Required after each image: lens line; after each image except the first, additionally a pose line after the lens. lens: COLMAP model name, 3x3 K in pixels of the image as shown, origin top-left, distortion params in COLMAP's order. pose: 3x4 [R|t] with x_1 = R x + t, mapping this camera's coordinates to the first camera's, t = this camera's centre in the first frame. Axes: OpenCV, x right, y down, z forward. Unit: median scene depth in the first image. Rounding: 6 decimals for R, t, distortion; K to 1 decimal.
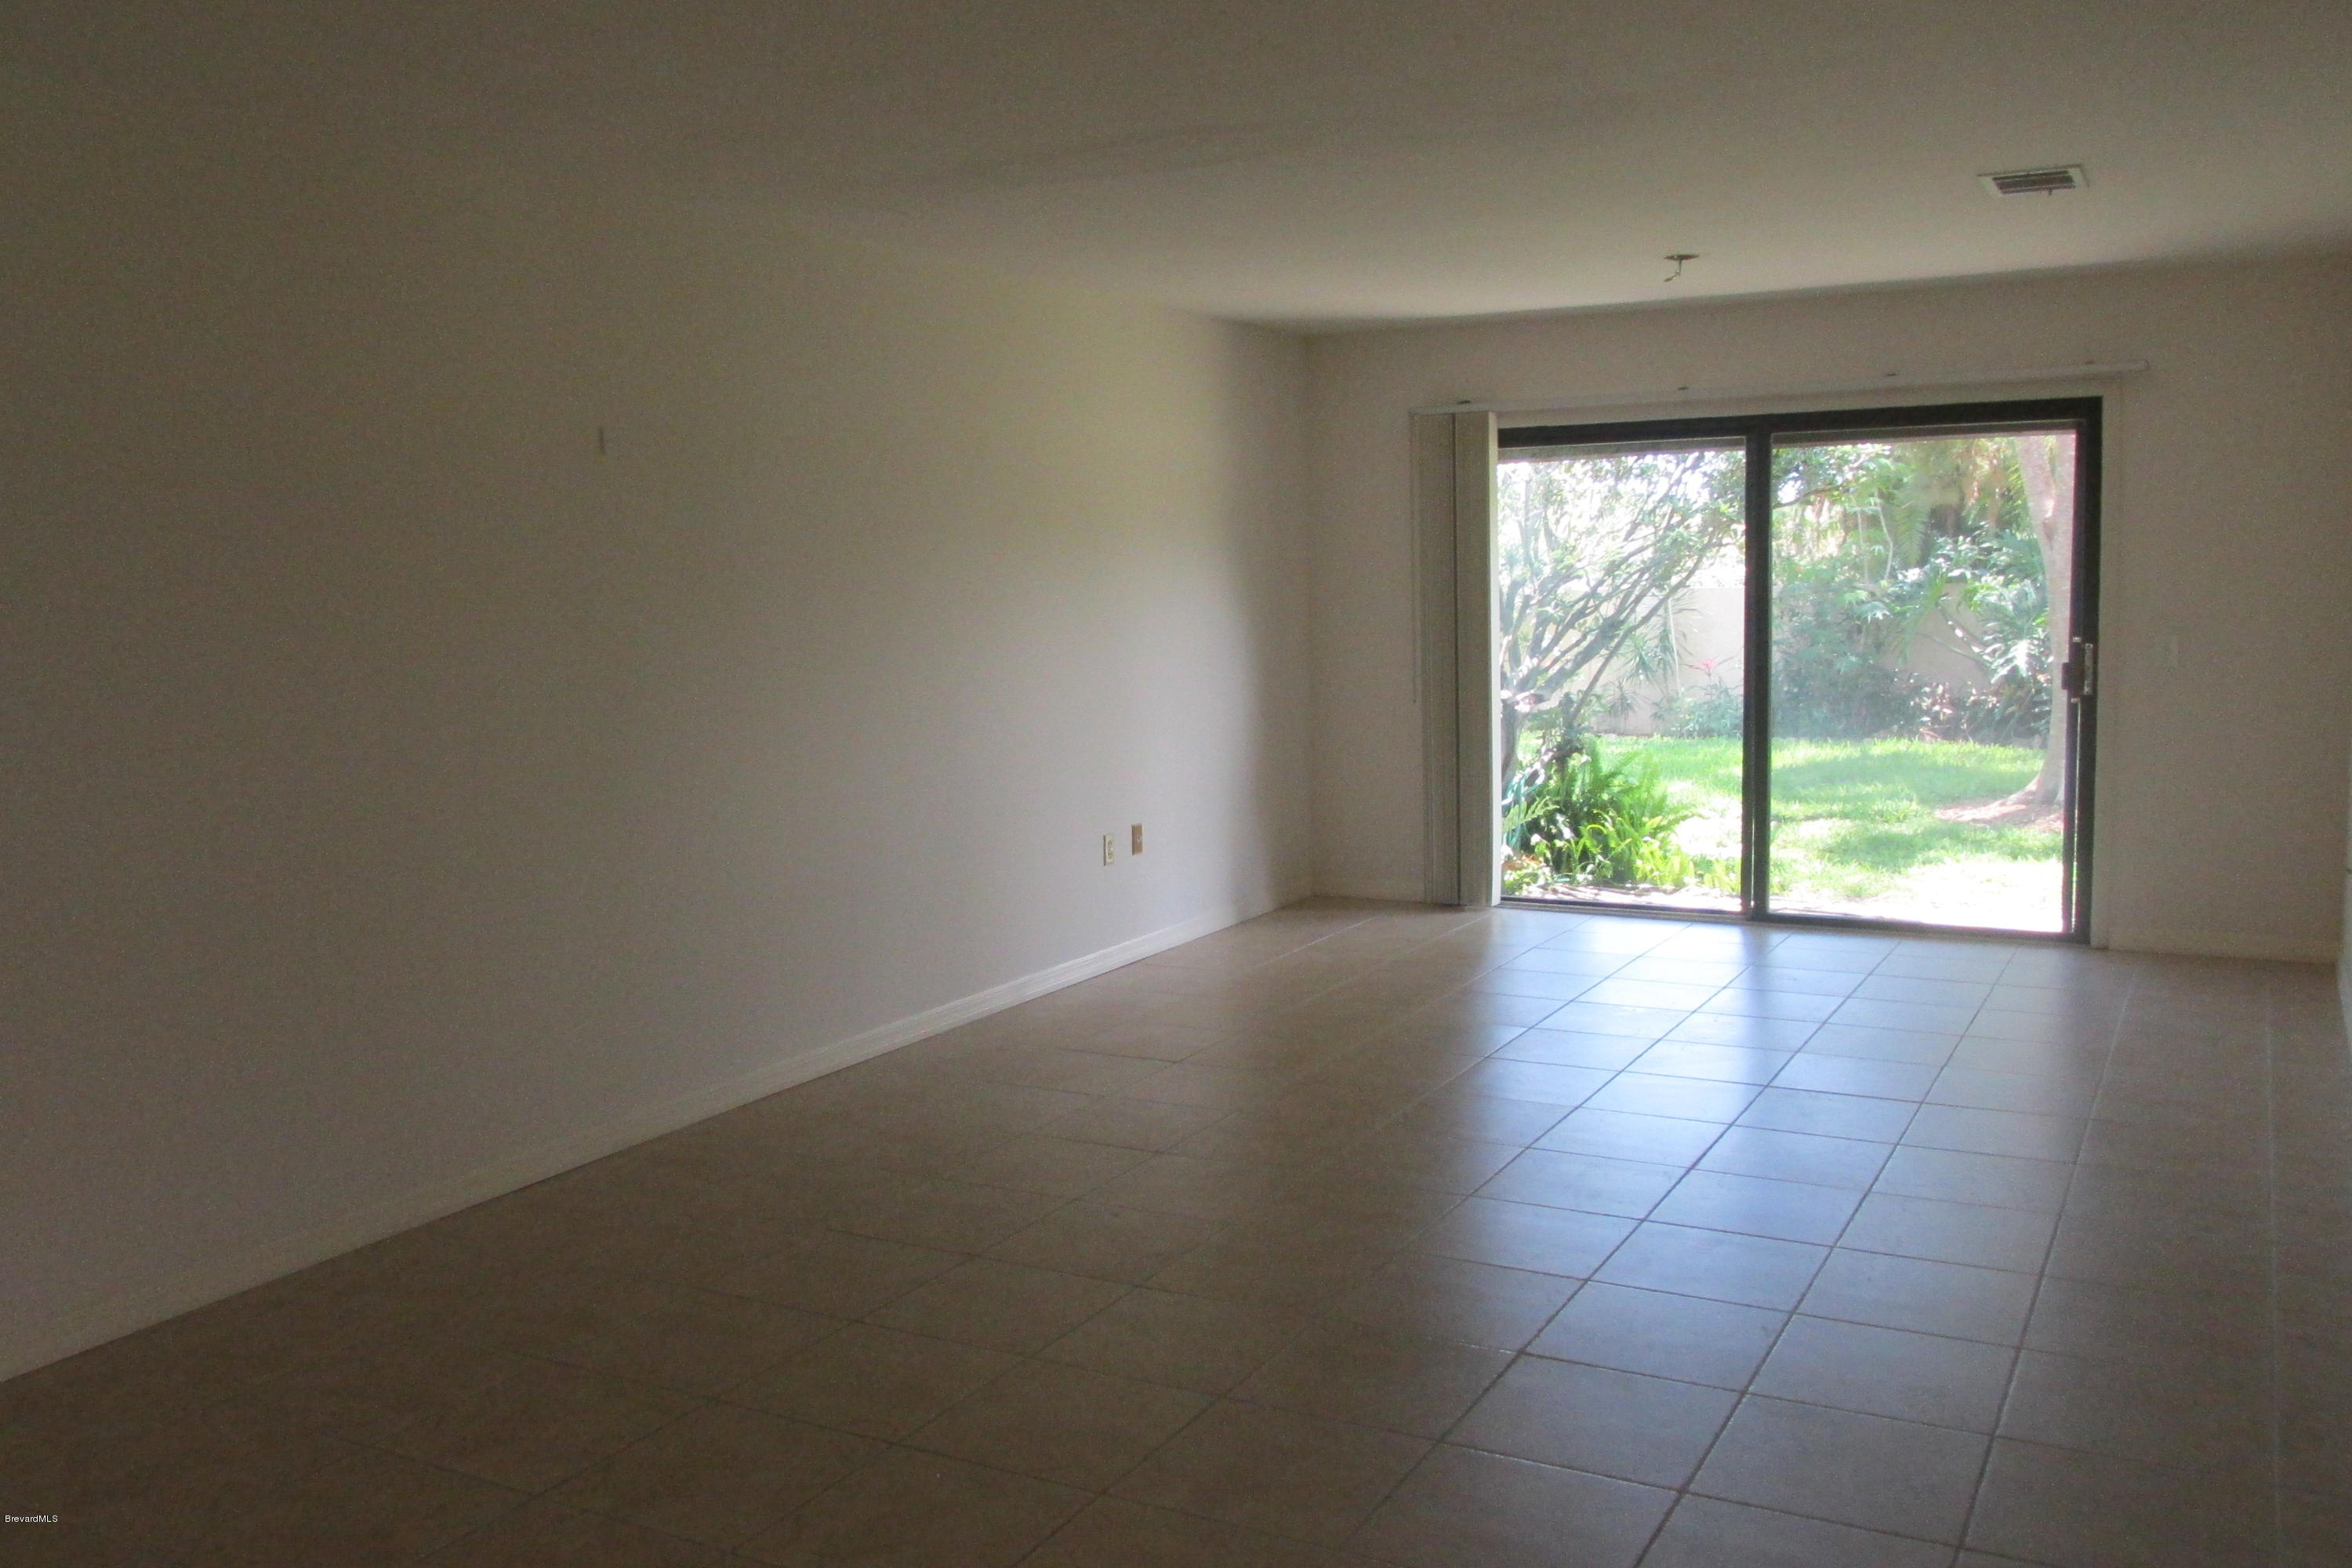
lens RADIAL K [[1988.9, 0, 1175.1], [0, 1988.9, 783.9], [0, 0, 1]] dist [-0.014013, -0.008416]
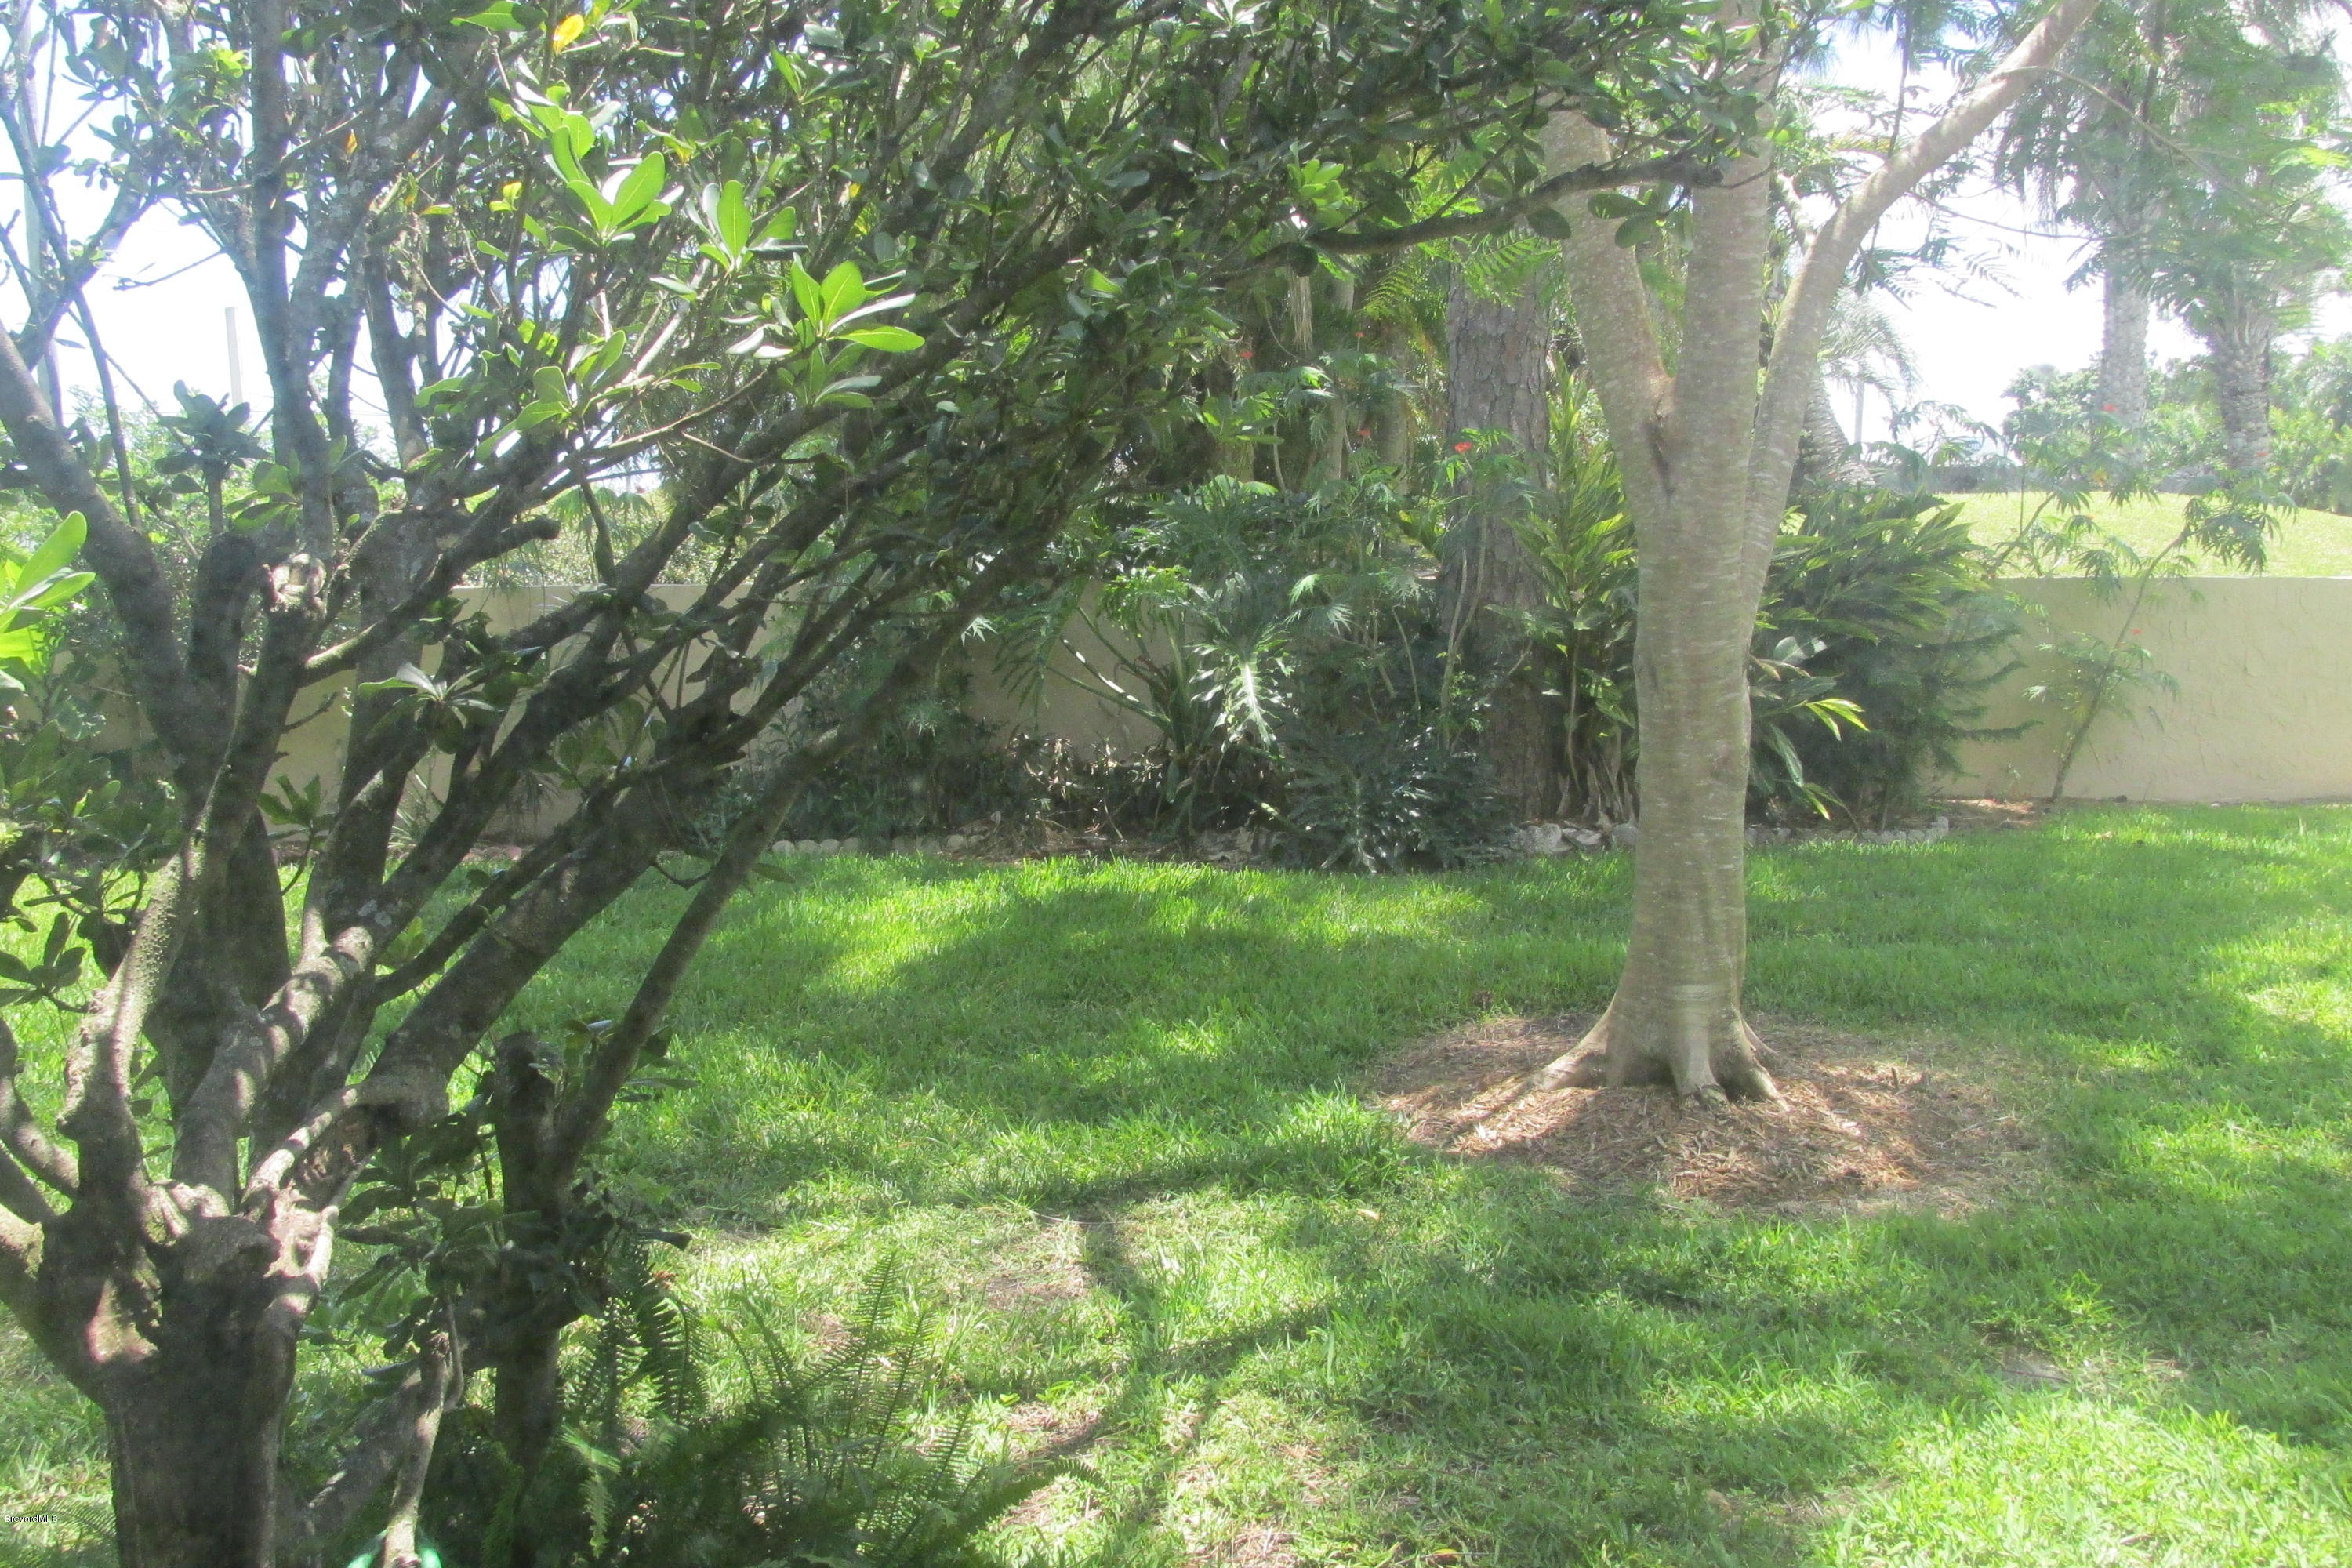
lens RADIAL K [[1988.9, 0, 1175.9], [0, 1988.9, 787.2], [0, 0, 1]] dist [-0.014013, -0.008416]
pose [[0.846999, -0.051675, 0.529076, 0.143748], [0.052568, 0.998528, 0.013371, -0.074406], [-0.528988, 0.016487, 0.848469, 0.776039]]
